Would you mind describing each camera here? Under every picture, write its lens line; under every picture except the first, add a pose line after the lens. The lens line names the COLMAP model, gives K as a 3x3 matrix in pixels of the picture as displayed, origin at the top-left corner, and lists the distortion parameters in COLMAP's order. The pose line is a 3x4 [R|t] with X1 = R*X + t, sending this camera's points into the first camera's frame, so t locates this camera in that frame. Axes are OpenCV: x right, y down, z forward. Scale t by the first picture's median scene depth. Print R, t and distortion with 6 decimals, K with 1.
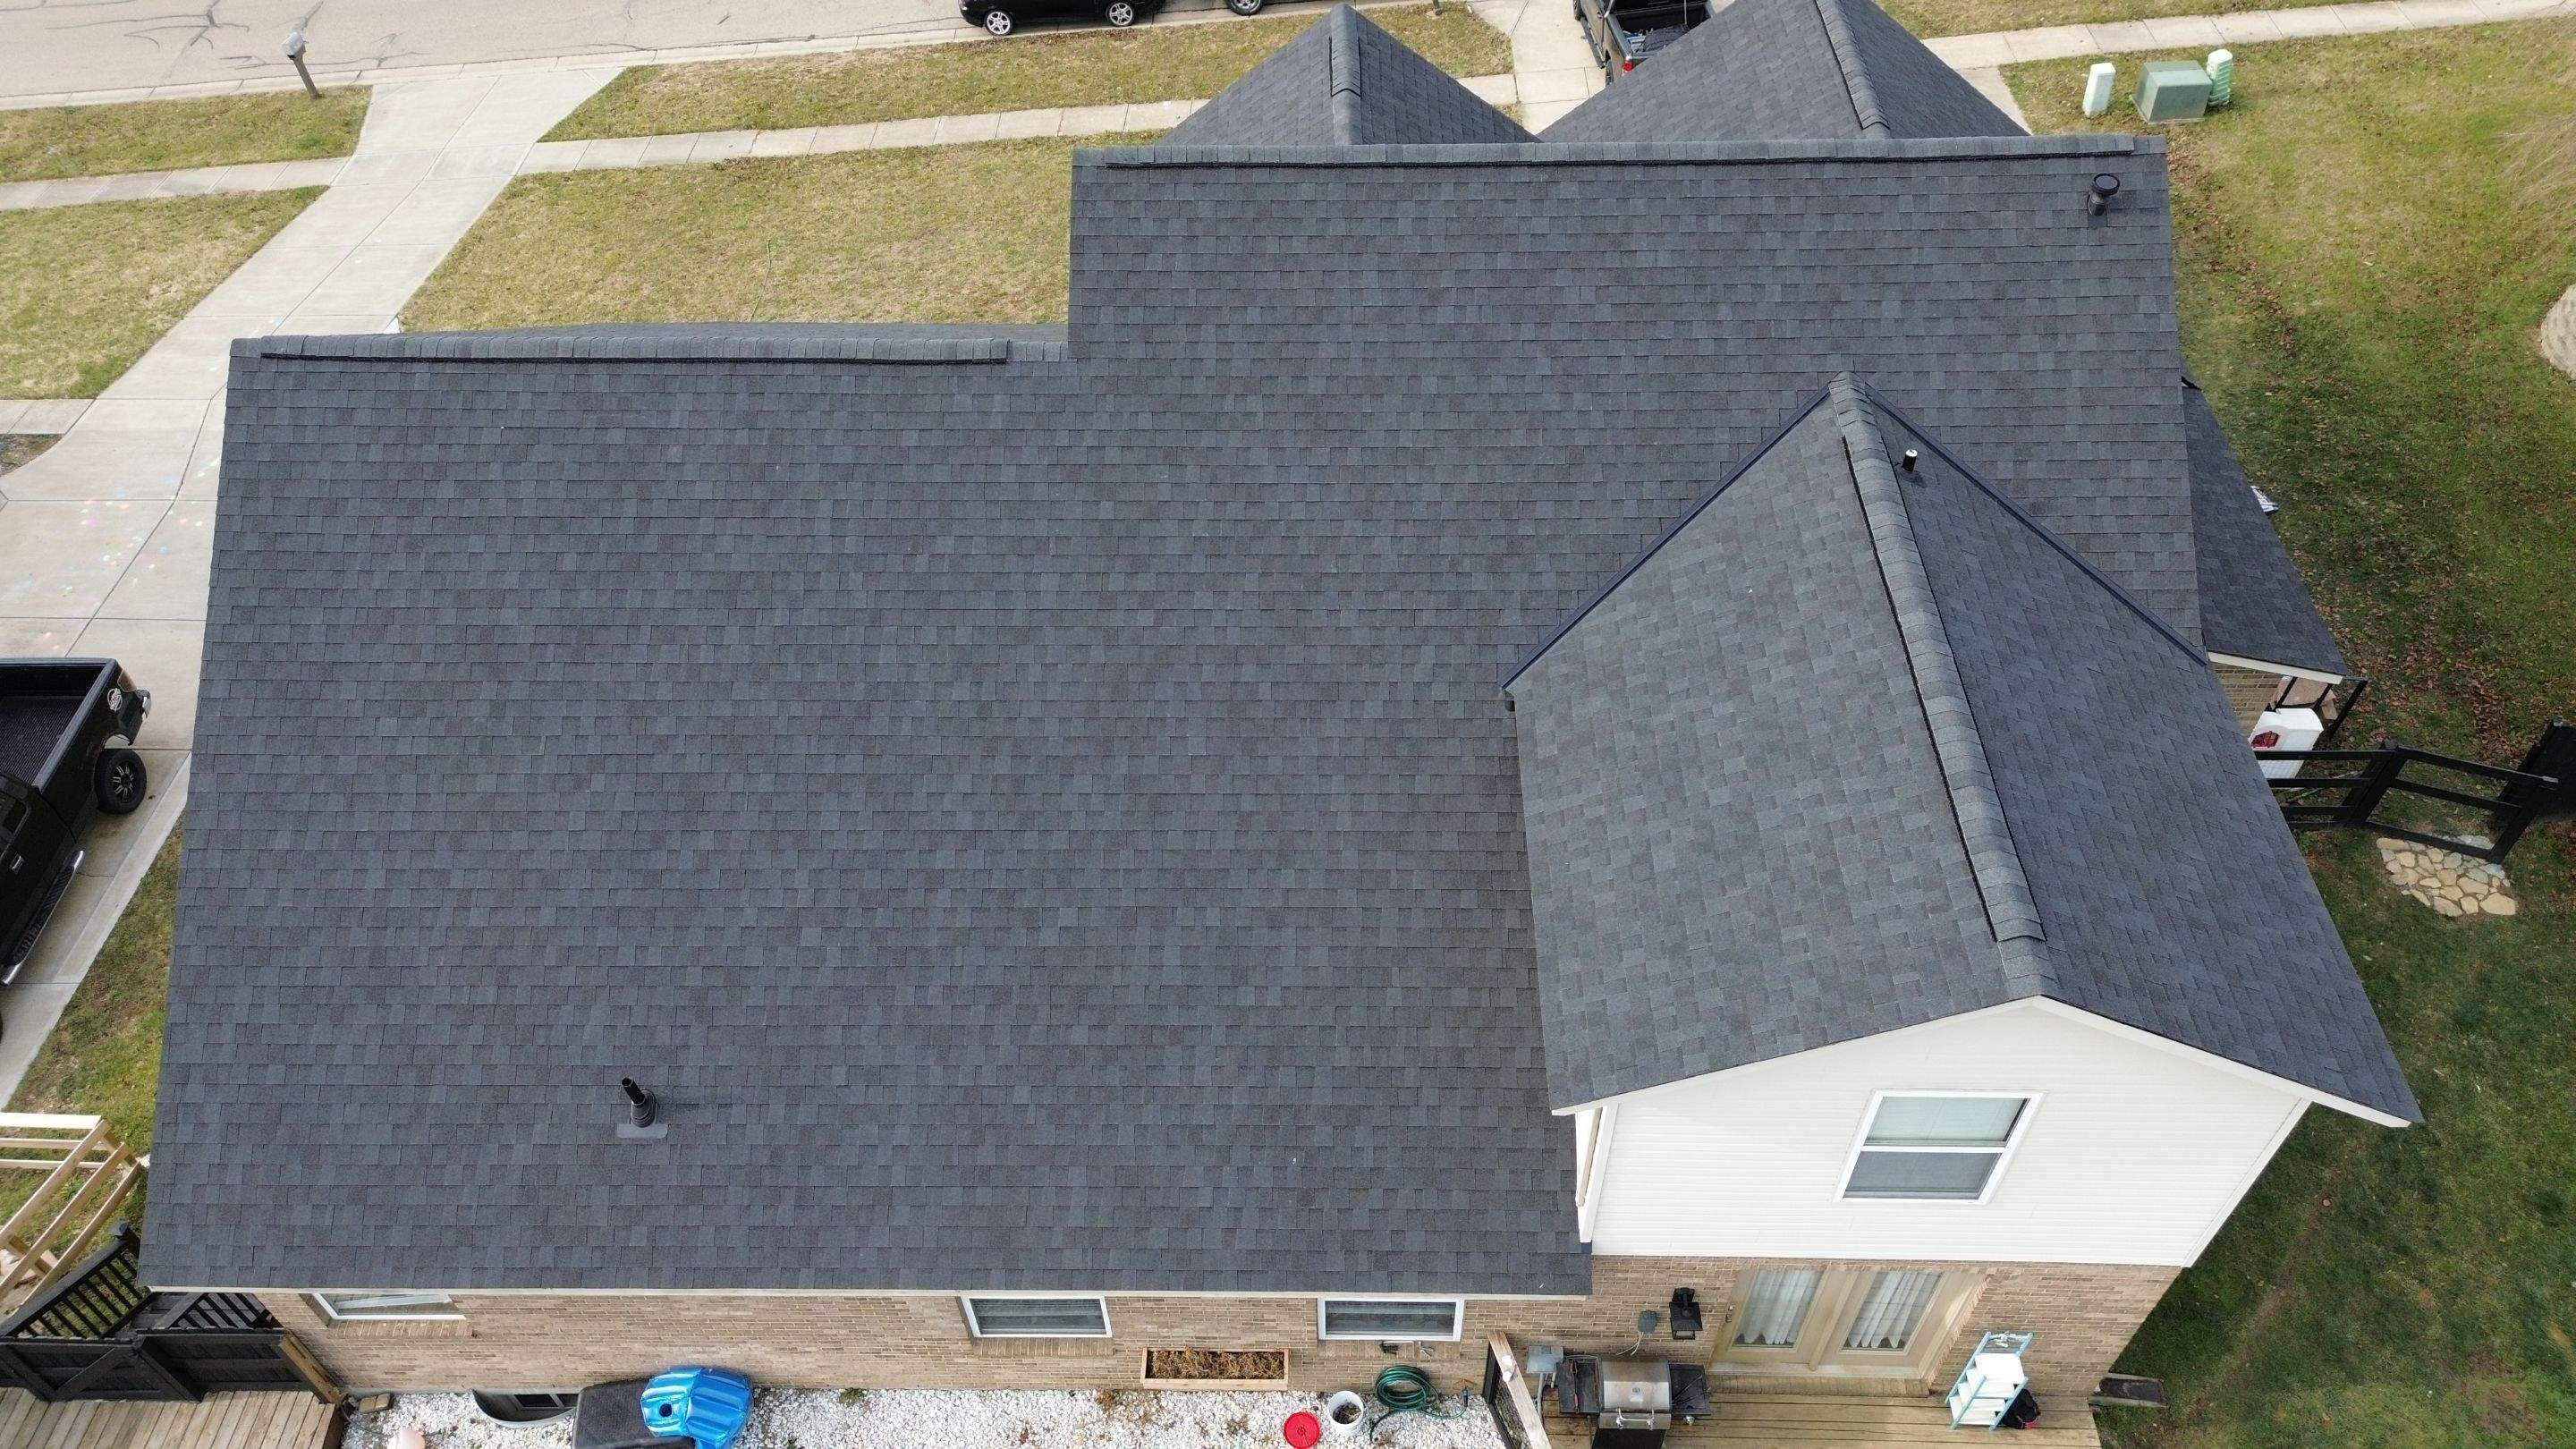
lens RADIAL K [[1817.8, 0, 1296.7], [0, 1817.8, 717.6], [0, 0, 1]] dist [0.071110, -0.068993]
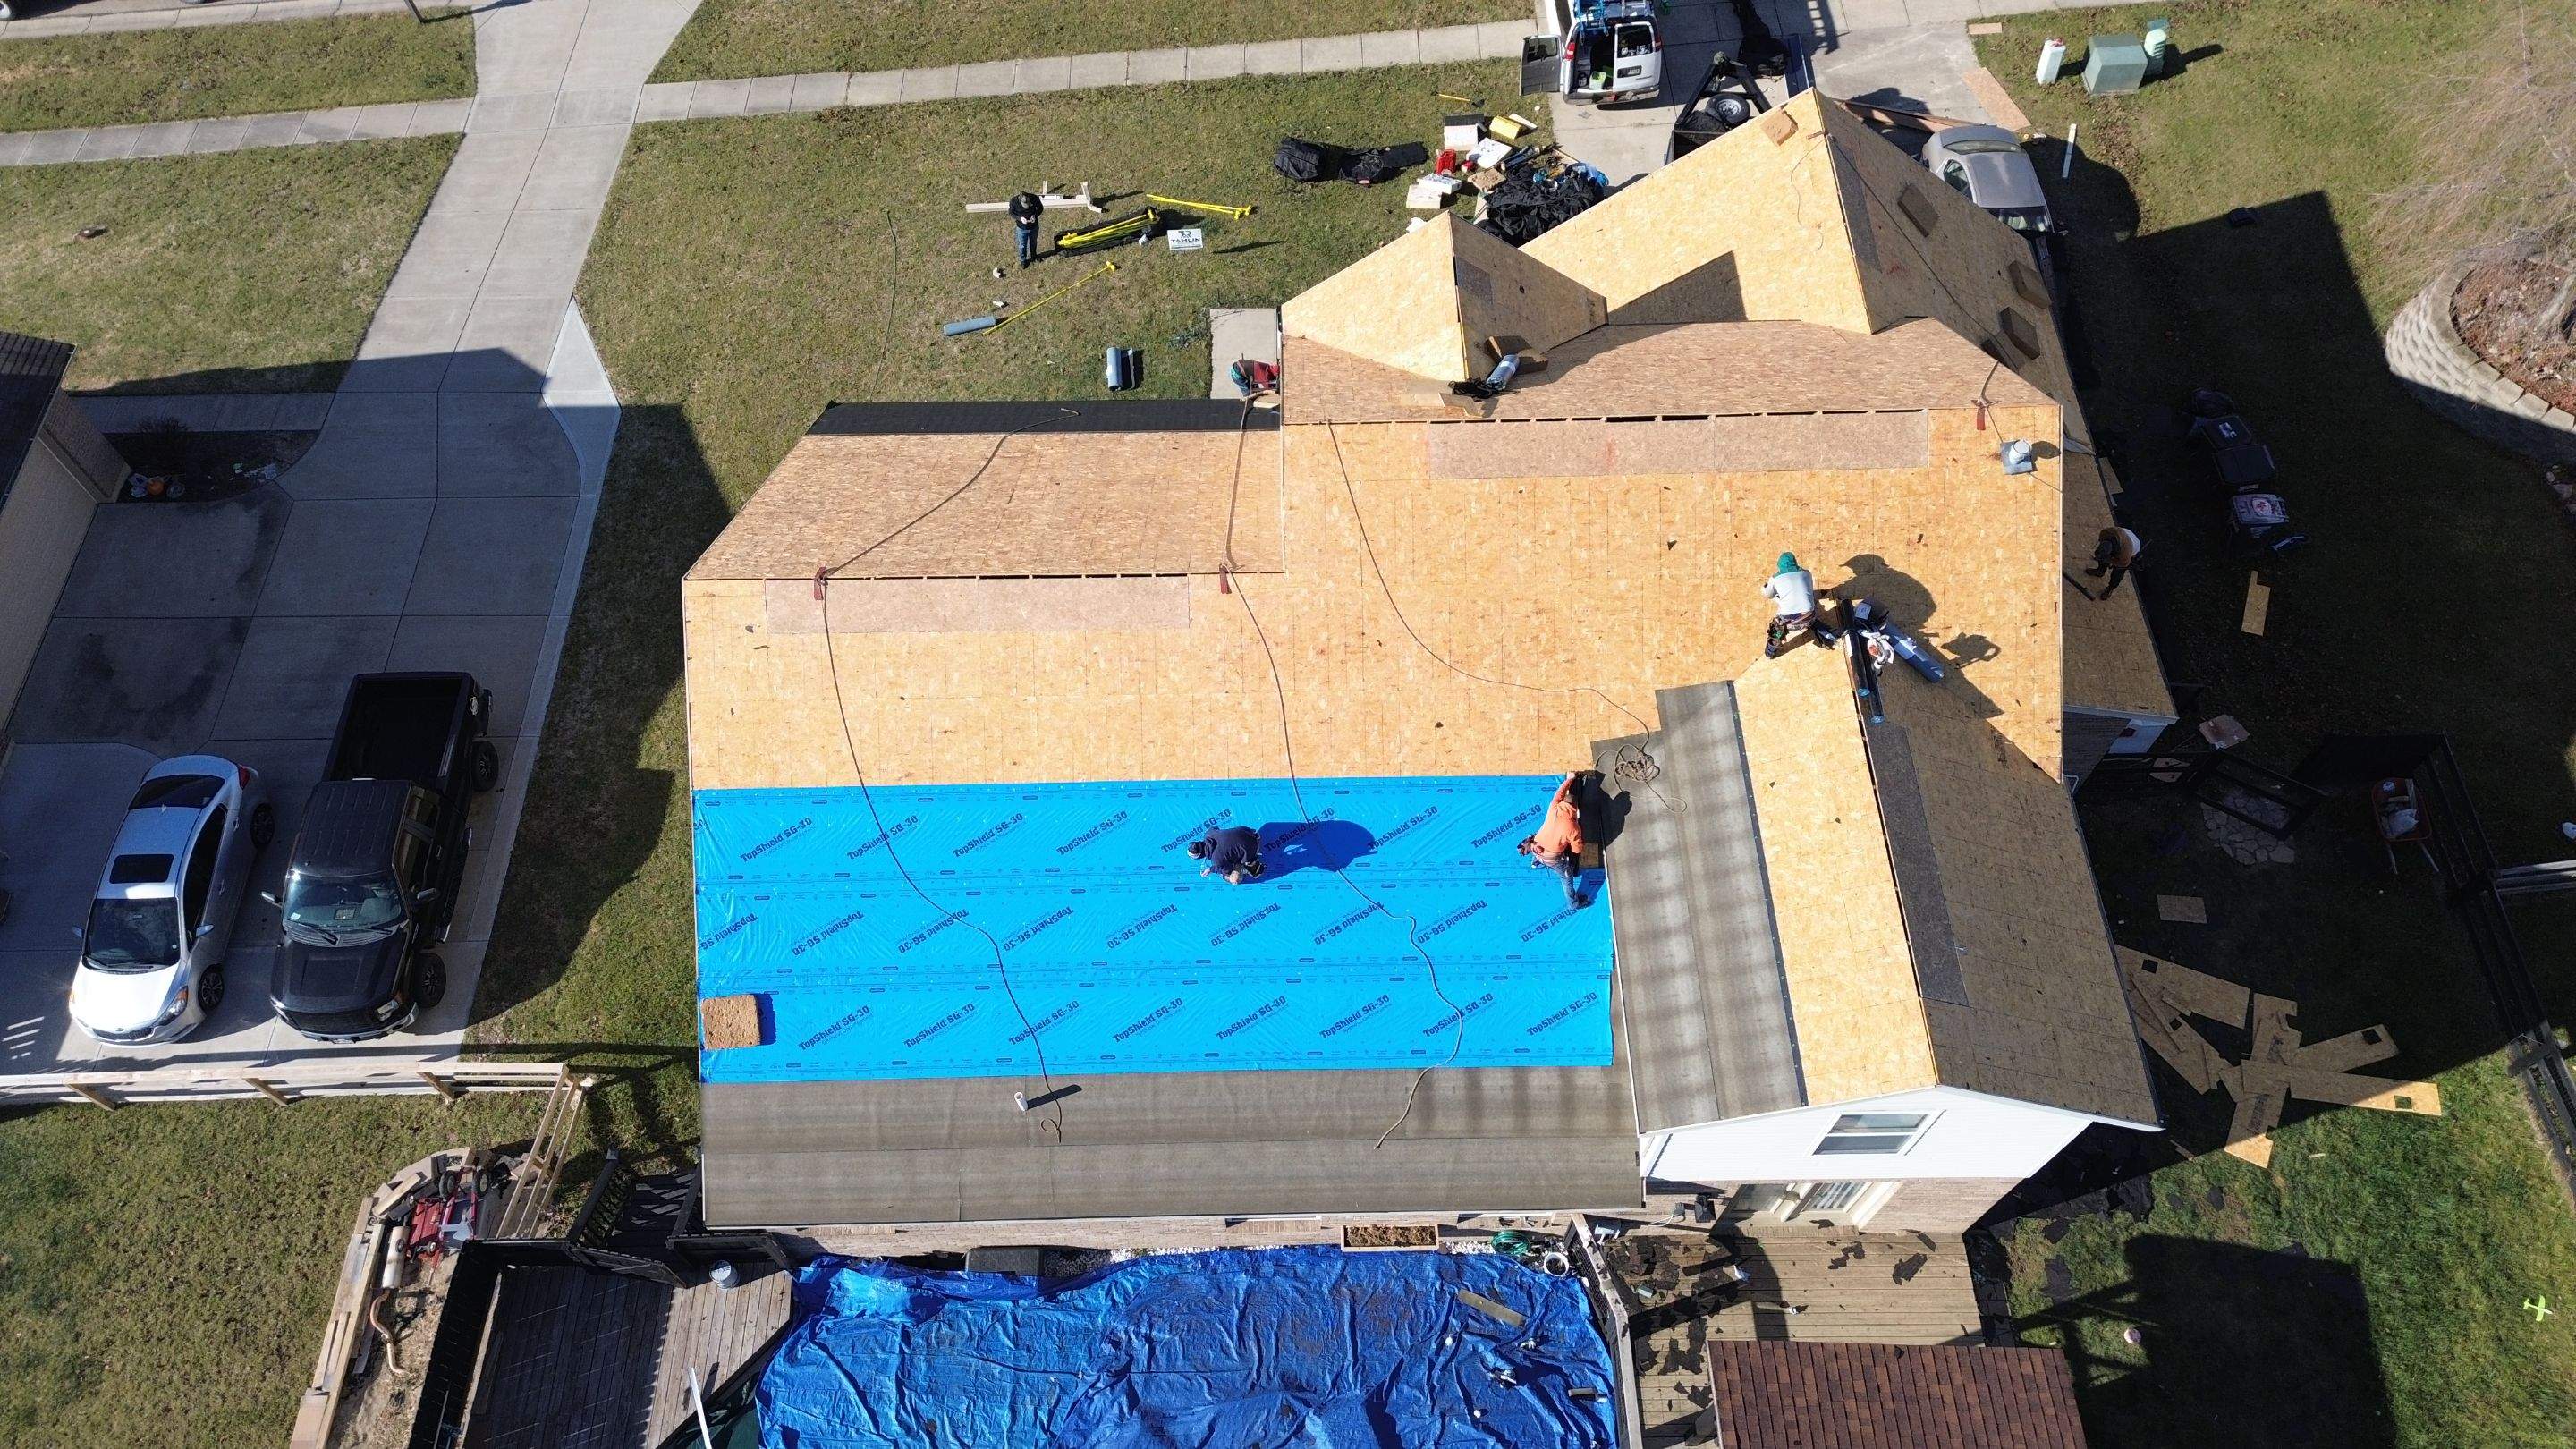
lens RADIAL K [[1828.1, 0, 1296.4], [0, 1828.1, 707.0], [0, 0, 1]] dist [0.090384, -0.092468]
pose [[0.999276, -0.023790, 0.029689, -0.076214], [0.017381, 0.979647, 0.199975, -0.185206], [-0.033842, -0.199314, 0.979351, -0.193280]]
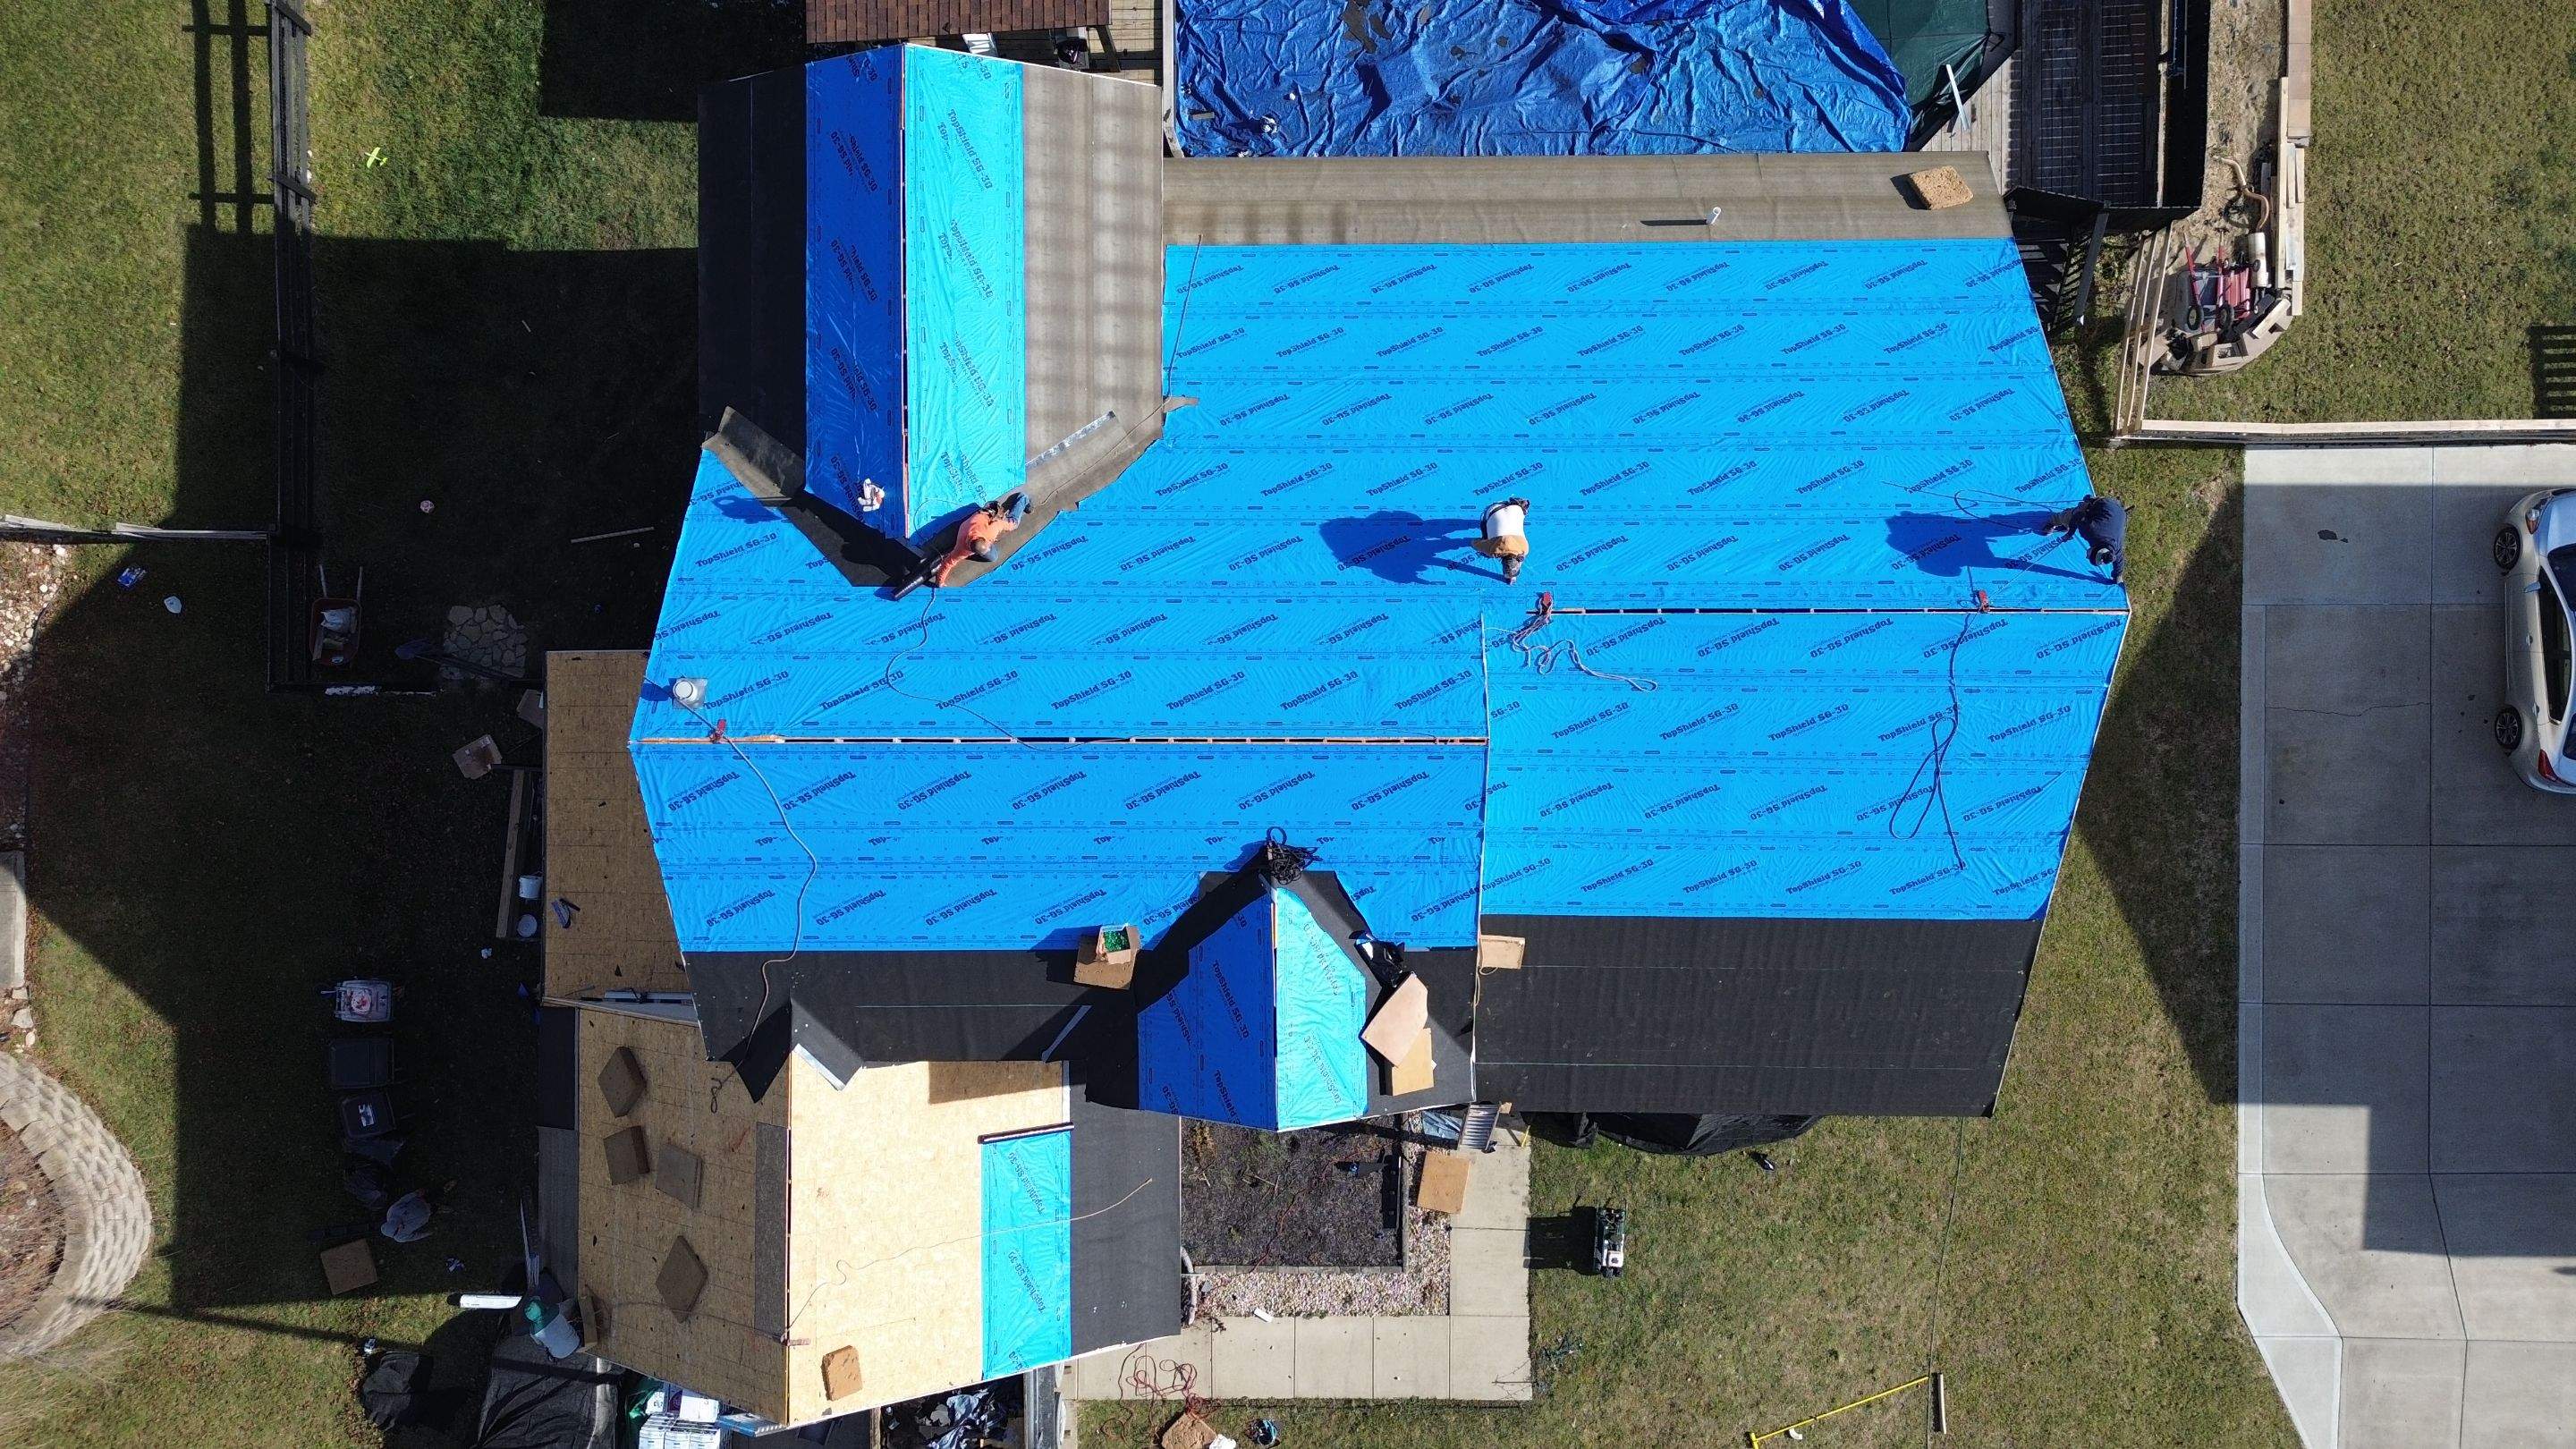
lens RADIAL K [[1817.8, 0, 1296.7], [0, 1817.8, 717.6], [0, 0, 1]] dist [0.071110, -0.068993]
pose [[-0.999141, 0.019636, 0.036489, -0.016971], [0.011108, -0.721435, 0.692393, -0.562113], [0.039920, 0.692204, 0.720597, 0.050810]]
